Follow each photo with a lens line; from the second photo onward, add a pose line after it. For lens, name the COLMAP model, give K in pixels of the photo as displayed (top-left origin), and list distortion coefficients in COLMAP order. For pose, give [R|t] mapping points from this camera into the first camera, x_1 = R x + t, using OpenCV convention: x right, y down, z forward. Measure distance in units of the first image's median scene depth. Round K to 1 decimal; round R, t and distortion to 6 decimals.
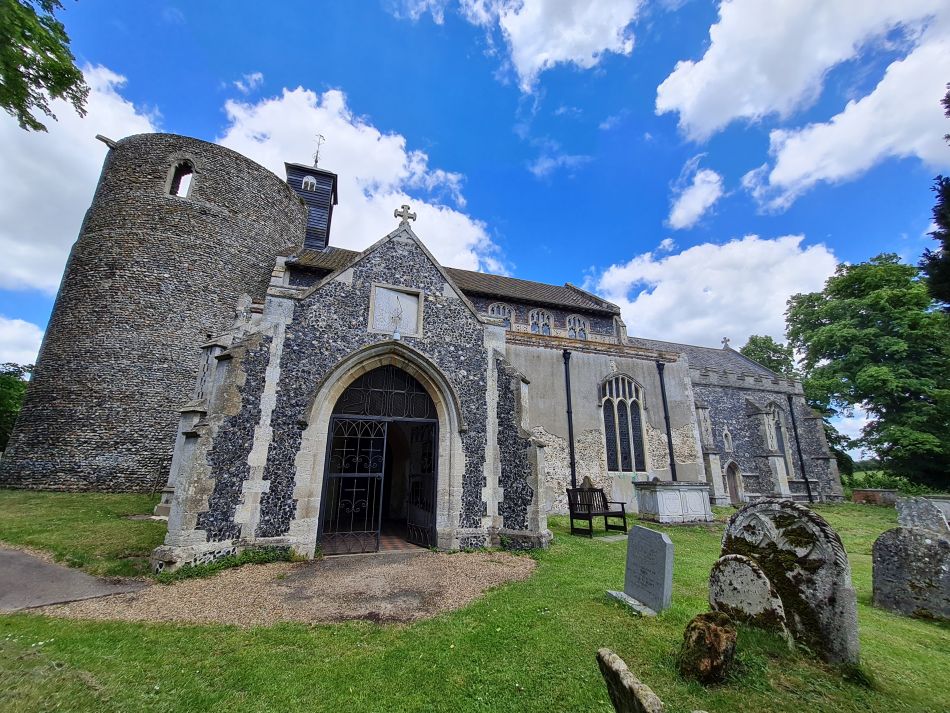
lens RADIAL K [[381.2, 0, 470.9], [0, 381.2, 360.8], [0, 0, 1]] dist [-0.000235, -0.000154]
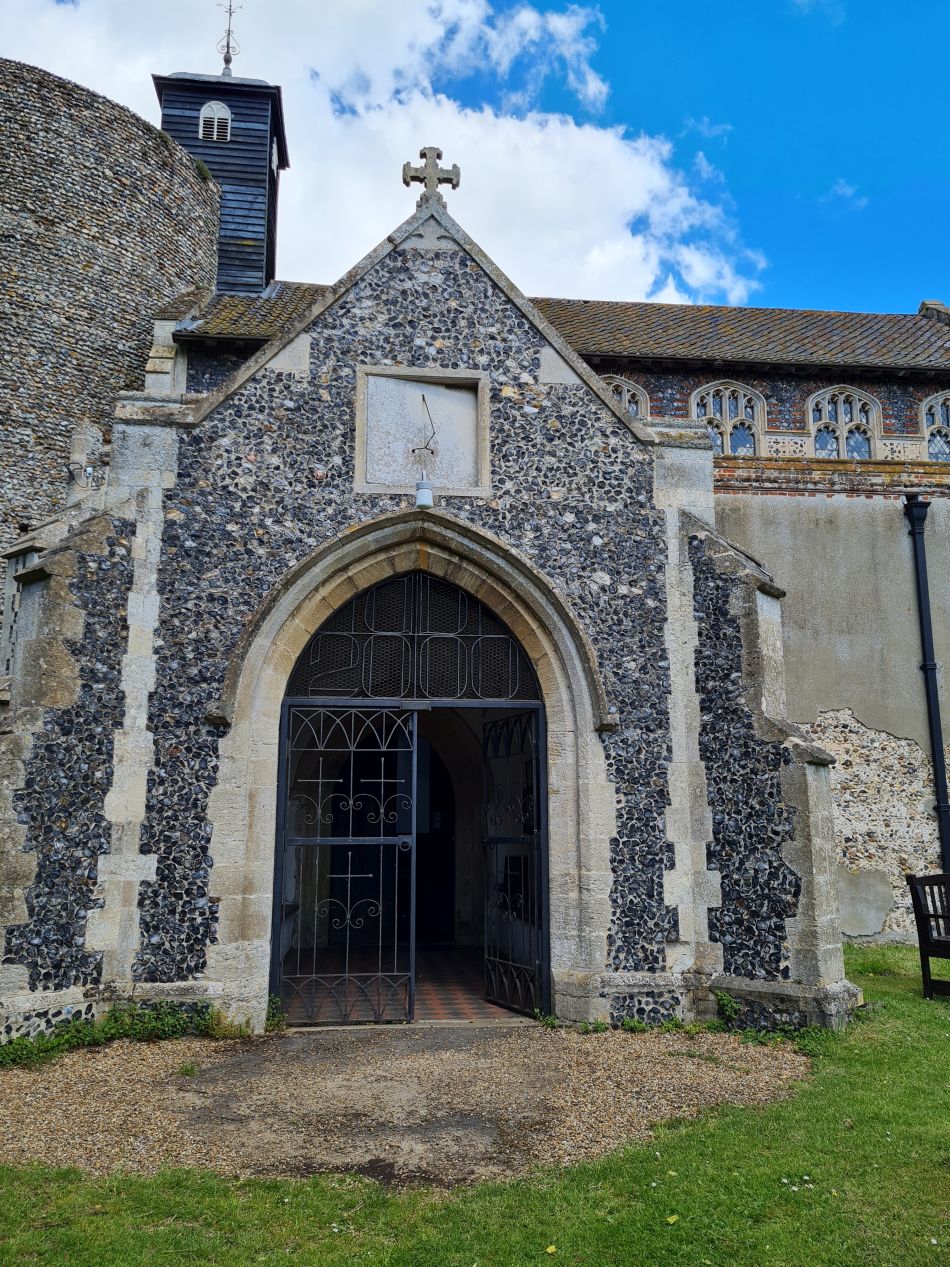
lens RADIAL K [[981.2, 0, 469.2], [0, 981.2, 629.3], [0, 0, 1]] dist [0.065224, -0.047742]
pose [[0.977708, -0.050067, -0.203912, 0.046652], [0.066091, 0.995173, 0.072541, 0.001166], [0.199296, -0.084401, 0.976298, -0.003600]]
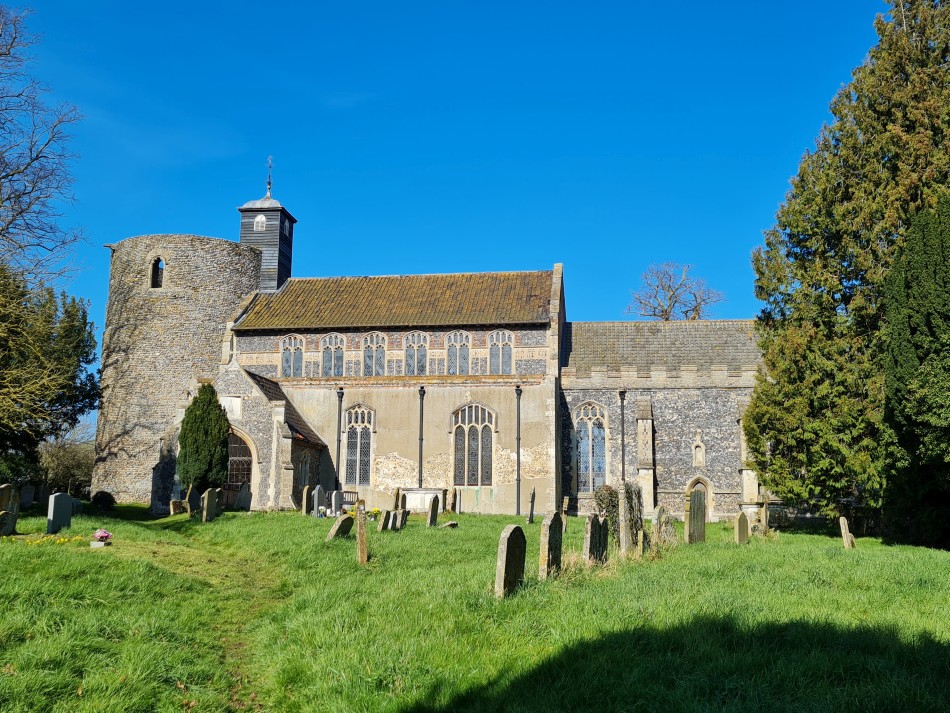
lens RADIAL K [[940.6, 0, 473.0], [0, 940.6, 352.6], [0, 0, 1]] dist [0.045627, 0.000000]
pose [[0.898756, -0.081187, -0.430867, 3.013205], [0.122579, 0.990048, 0.069138, -0.574925], [0.420965, -0.114954, 0.899763, -2.829617]]
